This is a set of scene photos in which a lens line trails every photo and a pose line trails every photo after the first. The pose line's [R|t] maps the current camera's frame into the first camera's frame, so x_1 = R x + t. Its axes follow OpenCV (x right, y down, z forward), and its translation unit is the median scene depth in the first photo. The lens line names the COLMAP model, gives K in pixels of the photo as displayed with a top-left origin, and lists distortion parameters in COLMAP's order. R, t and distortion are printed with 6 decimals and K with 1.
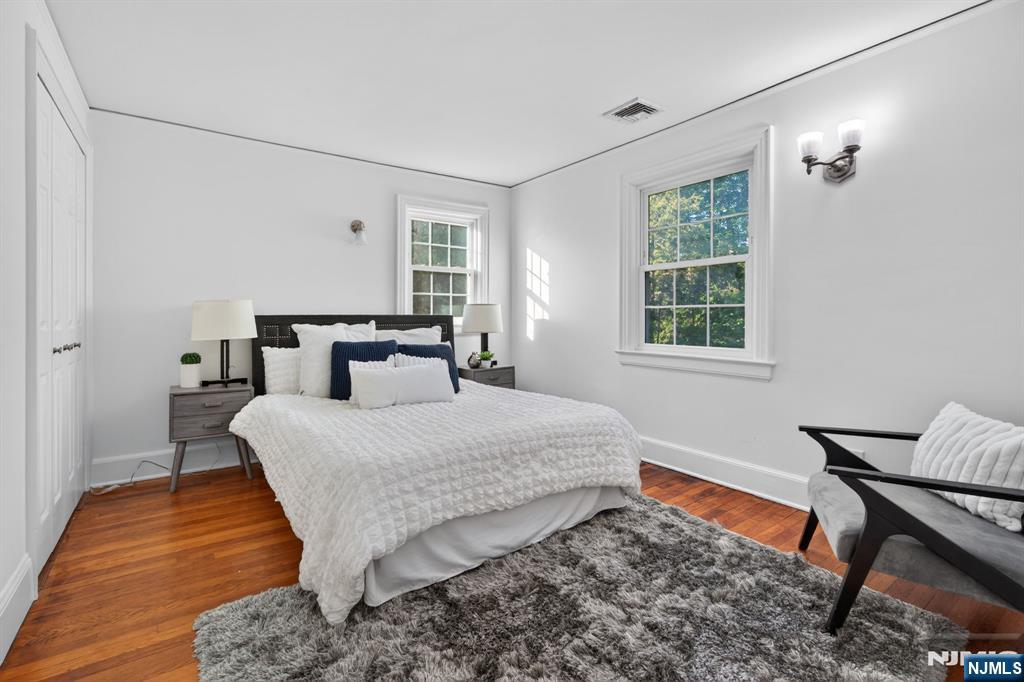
lens RADIAL K [[465.1, 0, 511.2], [0, 465.1, 321.4], [0, 0, 1]] dist [-0.001297, 0.000069]
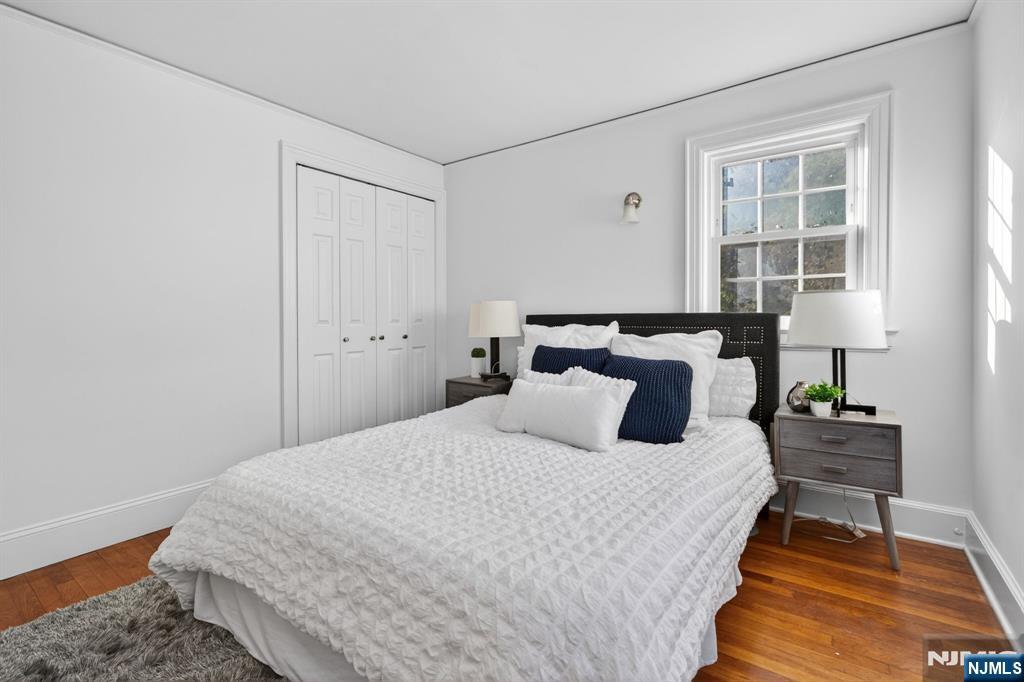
lens RADIAL K [[465.1, 0, 511.2], [0, 465.1, 321.4], [0, 0, 1]] dist [-0.001297, 0.000069]
pose [[0.319059, 0.008006, -0.947701, 0.315147], [-0.006011, 0.999961, 0.006423, -0.004700], [0.947716, 0.003647, 0.319095, 0.509581]]
